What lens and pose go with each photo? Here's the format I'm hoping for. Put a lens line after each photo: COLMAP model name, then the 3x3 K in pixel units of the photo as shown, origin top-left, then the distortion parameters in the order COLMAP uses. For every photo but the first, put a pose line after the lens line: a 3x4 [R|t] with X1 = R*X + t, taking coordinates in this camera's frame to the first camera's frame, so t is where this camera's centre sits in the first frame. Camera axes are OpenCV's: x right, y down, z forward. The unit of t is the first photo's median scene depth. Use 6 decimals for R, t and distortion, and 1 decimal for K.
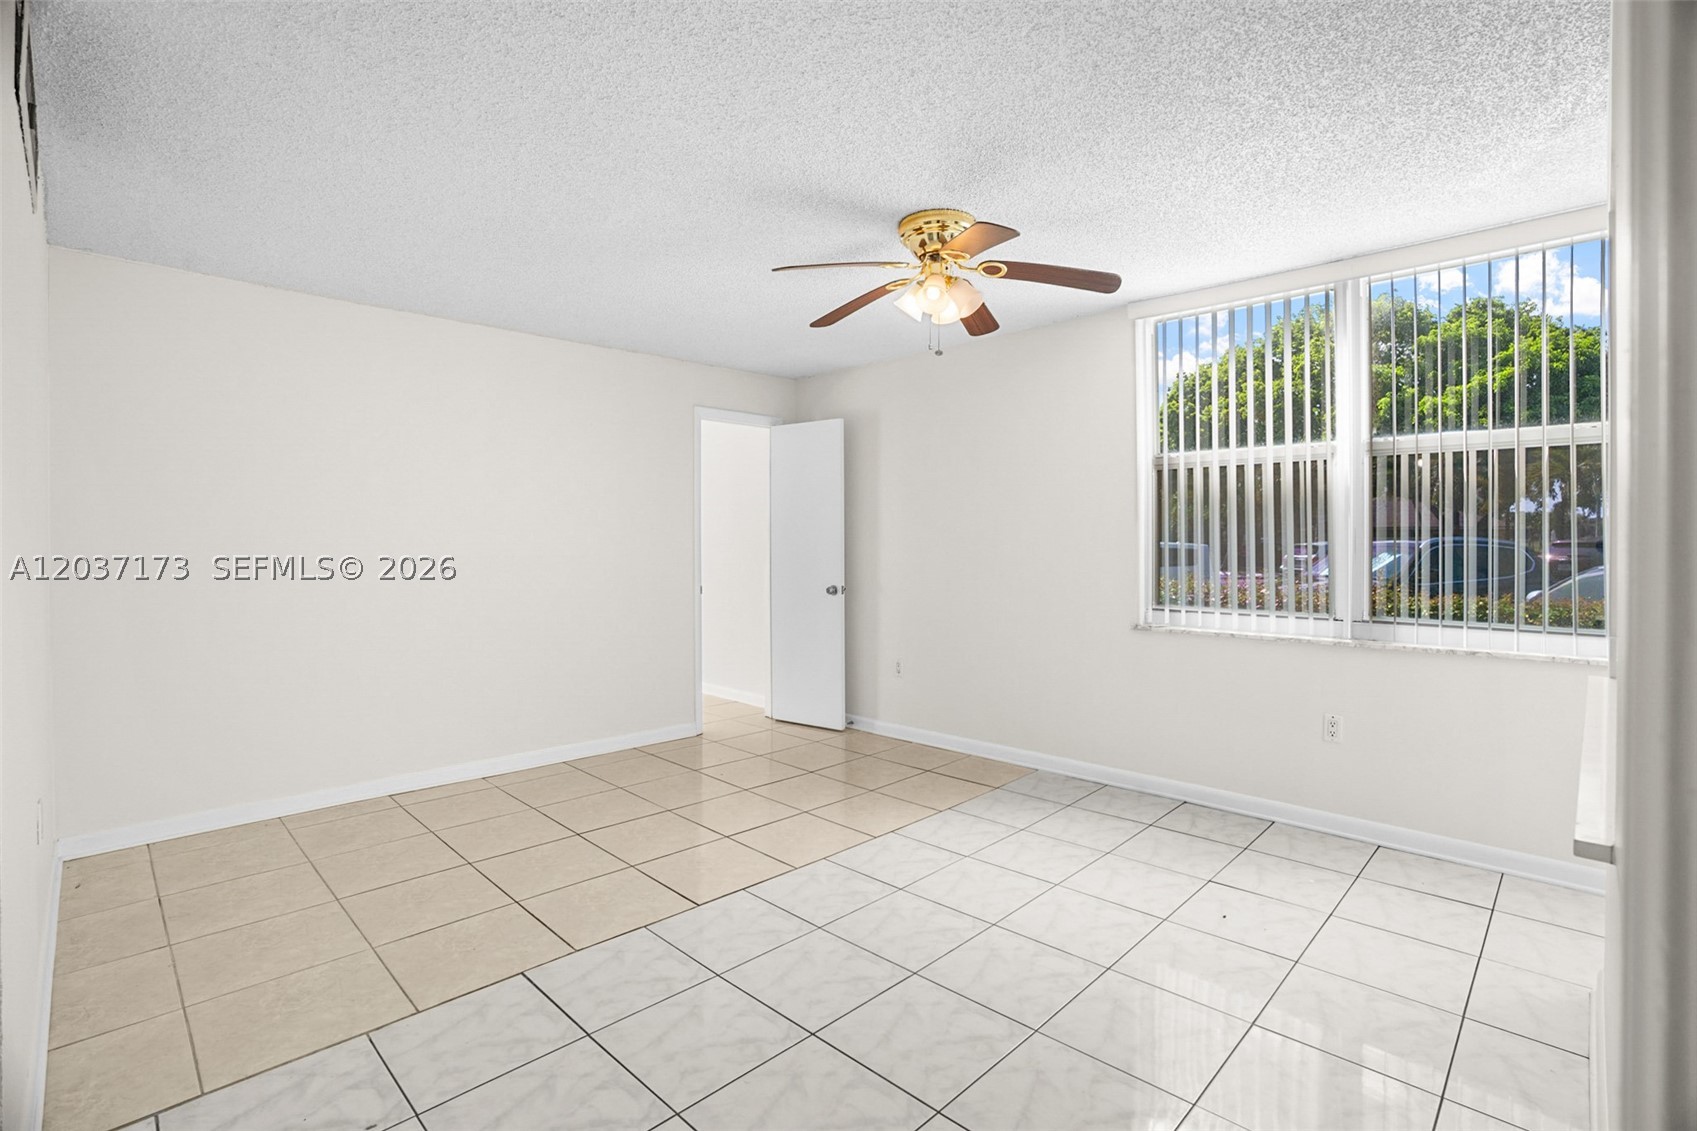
lens RADIAL K [[786.4, 0, 861.0], [0, 786.4, 542.3], [0, 0, 1]] dist [-0.064875, 0.022892]
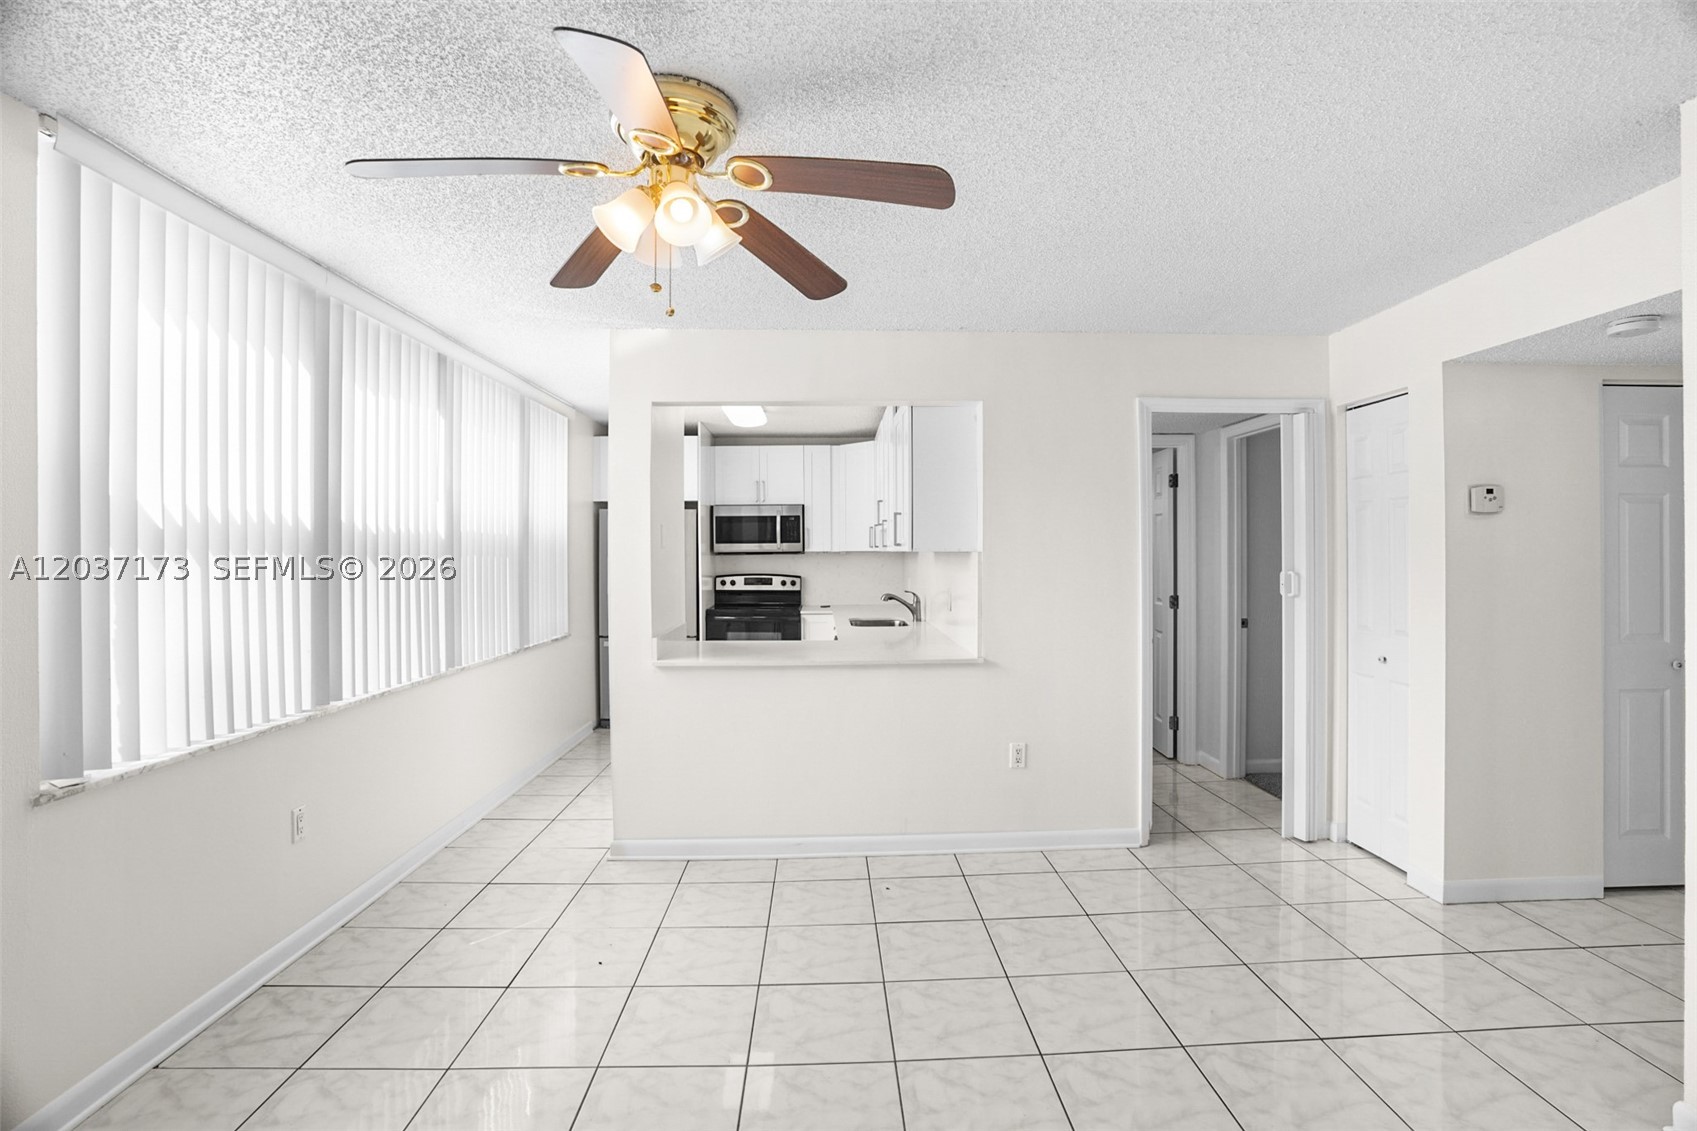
lens RADIAL K [[786.4, 0, 851.9], [0, 786.4, 554.7], [0, 0, 1]] dist [-0.064875, 0.022892]
pose [[-0.718434, 0.002501, 0.695590, -0.350683], [0.004811, 0.999987, 0.001374, -0.040502], [-0.695578, 0.004334, -0.718437, 1.098708]]
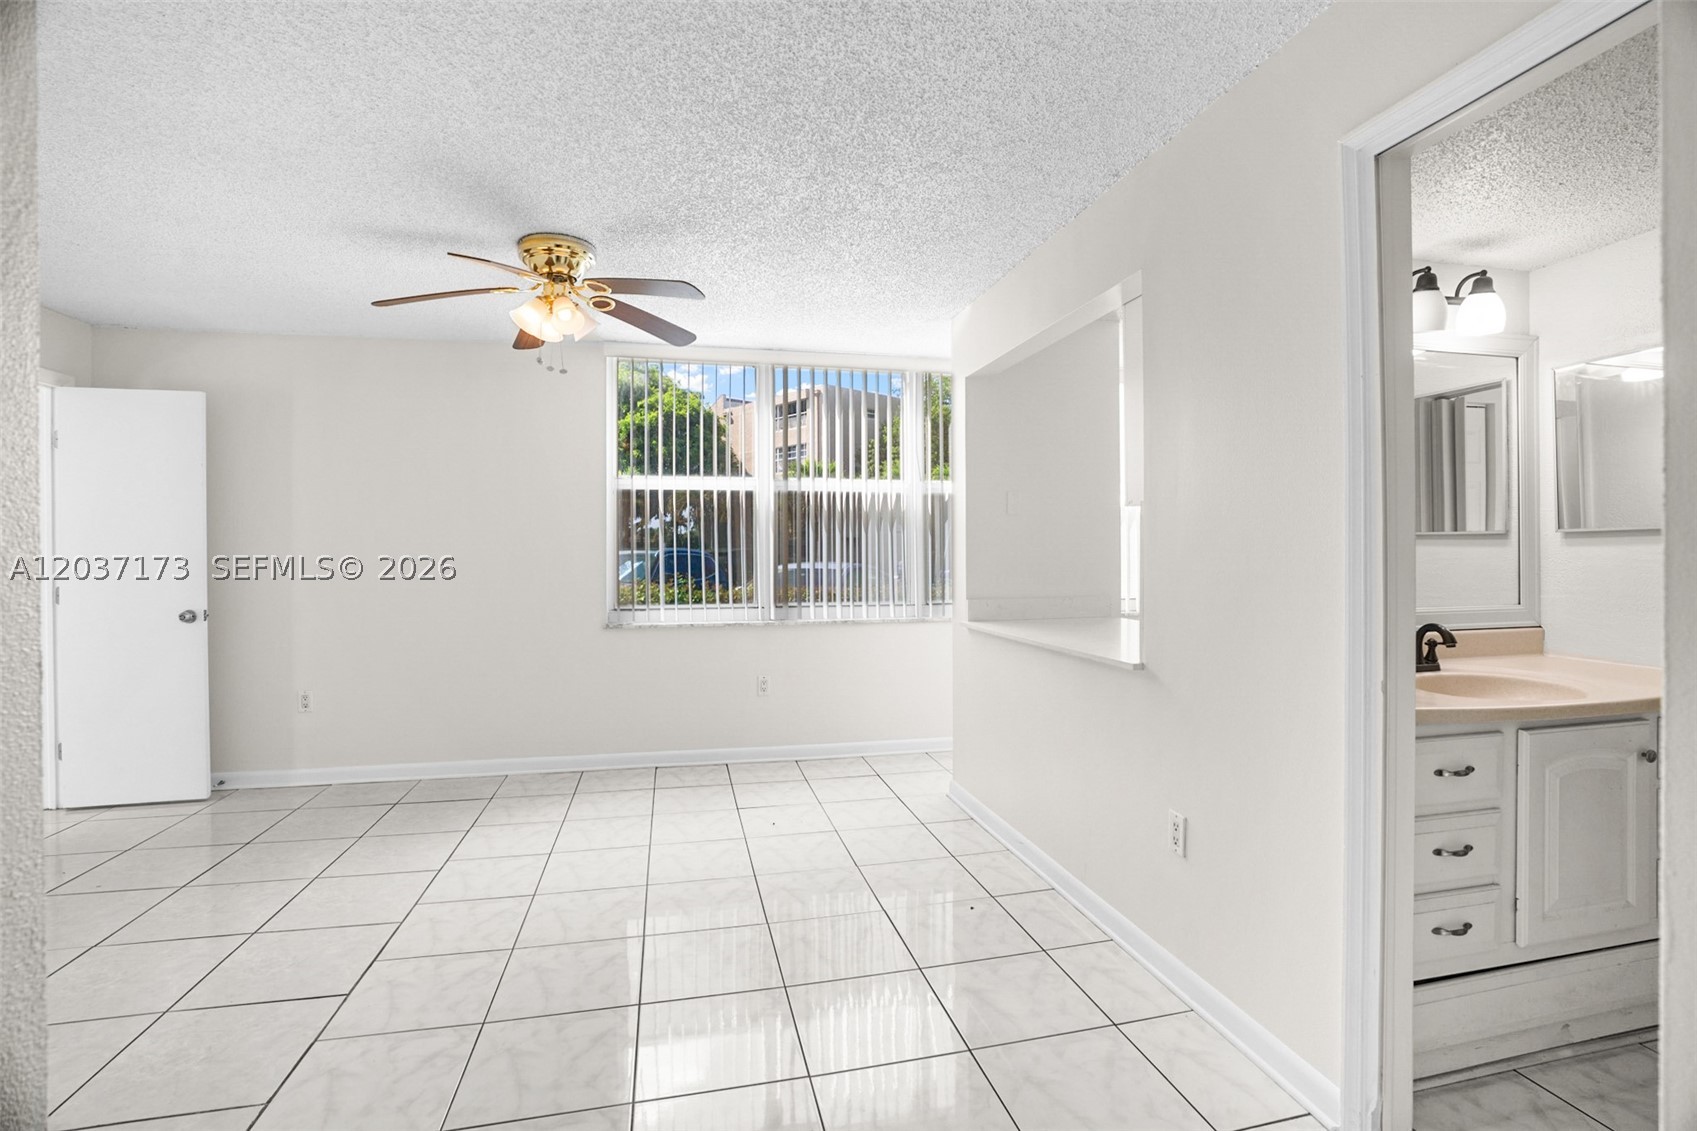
lens RADIAL K [[786.4, 0, 855.0], [0, 786.4, 549.7], [0, 0, 1]] dist [-0.064875, 0.022892]
pose [[0.548272, -0.001341, 0.836299, -0.448581], [0.003505, 0.999994, -0.000694, -0.000494], [-0.836292, 0.003312, 0.548274, 0.081230]]
